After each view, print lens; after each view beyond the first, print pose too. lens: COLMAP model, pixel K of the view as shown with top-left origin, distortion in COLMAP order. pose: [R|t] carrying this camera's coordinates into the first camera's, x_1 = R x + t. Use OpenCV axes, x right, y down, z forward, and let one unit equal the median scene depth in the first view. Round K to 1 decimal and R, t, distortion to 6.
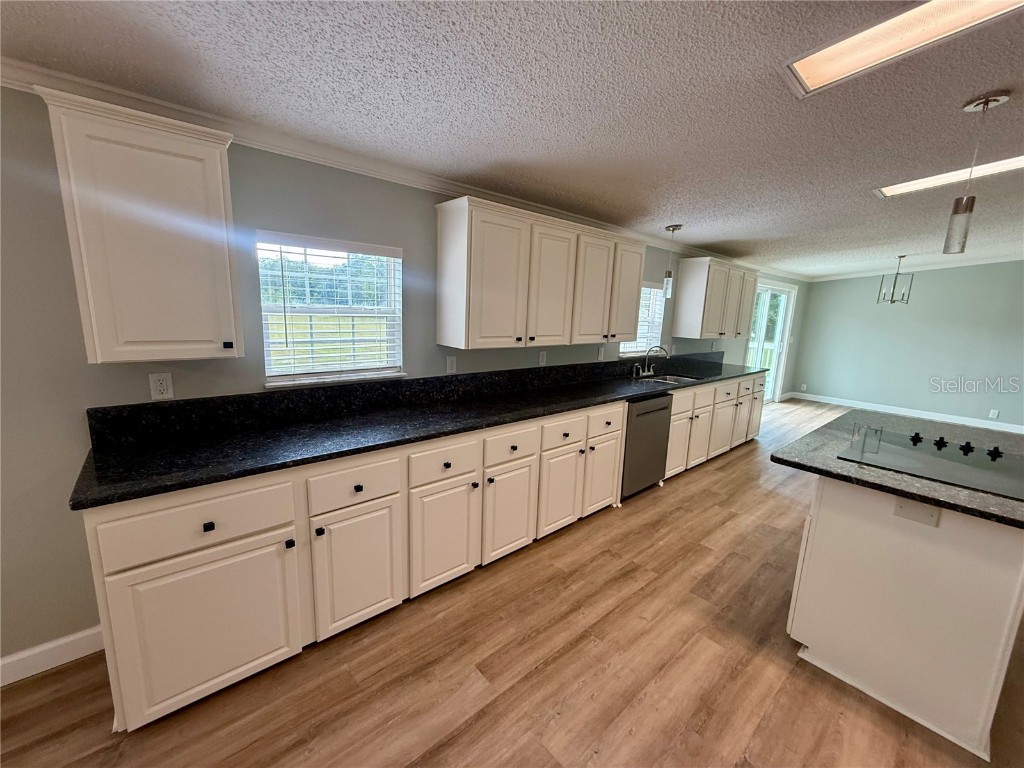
lens RADIAL K [[408.6, 0, 510.0], [0, 408.6, 384.6], [0, 0, 1]] dist [-0.000673, 0.000333]
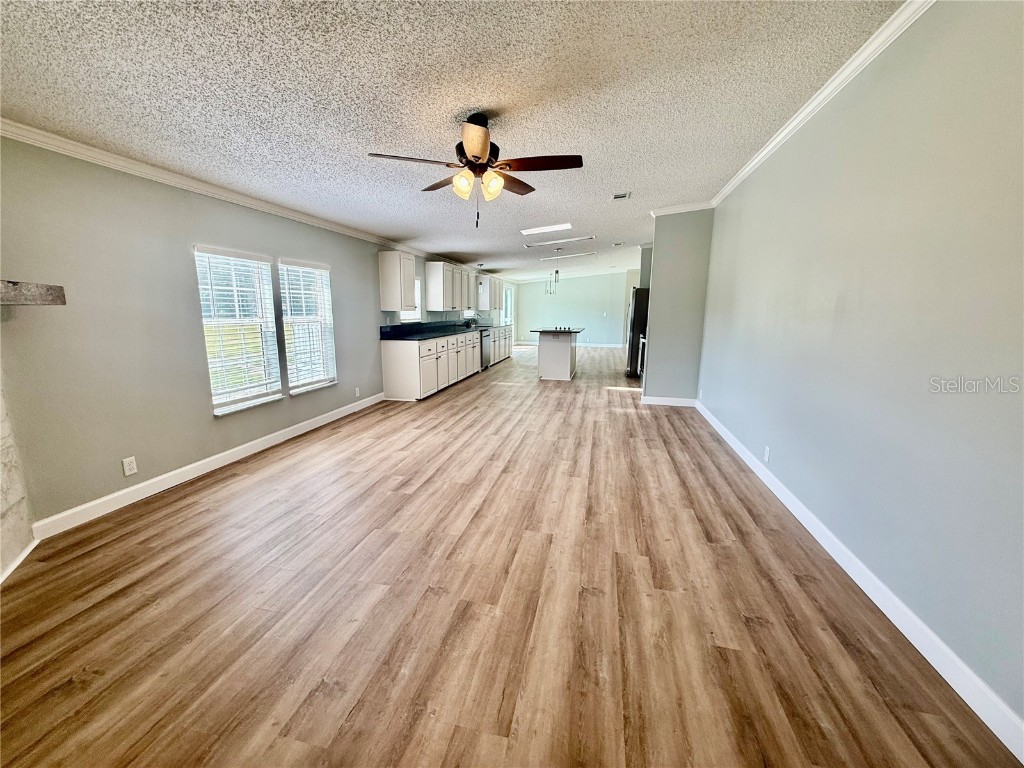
lens RADIAL K [[408.6, 0, 509.8], [0, 408.6, 385.2], [0, 0, 1]] dist [-0.000673, 0.000333]
pose [[0.805867, -0.137234, 0.575974, -1.595860], [0.126138, 0.990230, 0.059452, 0.354202], [-0.578505, 0.024742, 0.815303, -1.808957]]
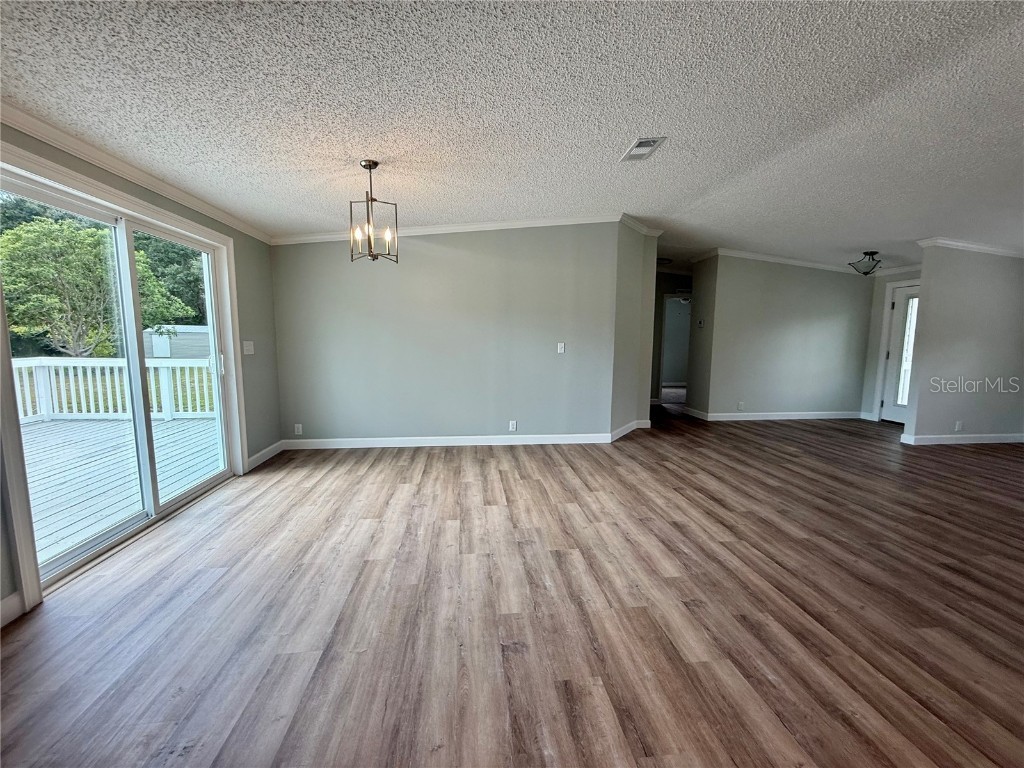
lens RADIAL K [[407.7, 0, 511.7], [0, 407.7, 383.5], [0, 0, 1]] dist [-0.001043, -0.000470]
pose [[0.564689, -0.123893, 0.815951, 1.484645], [0.163126, 0.985918, 0.036807, -0.097564], [-0.809021, 0.112319, 0.576948, 1.446213]]
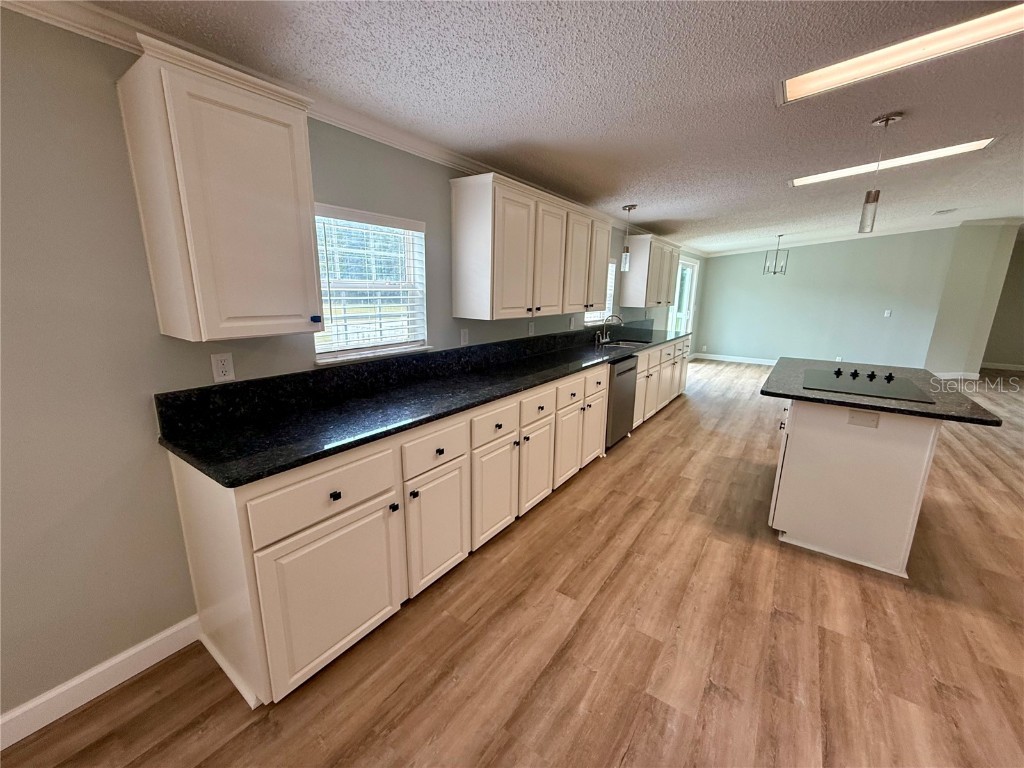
lens RADIAL K [[408.6, 0, 509.8], [0, 408.6, 384.4], [0, 0, 1]] dist [-0.000673, 0.000333]
pose [[0.971260, -0.074188, 0.226162, -0.329415], [0.062794, 0.996388, 0.057173, 0.023533], [-0.229587, -0.041329, 0.972410, -0.055057]]
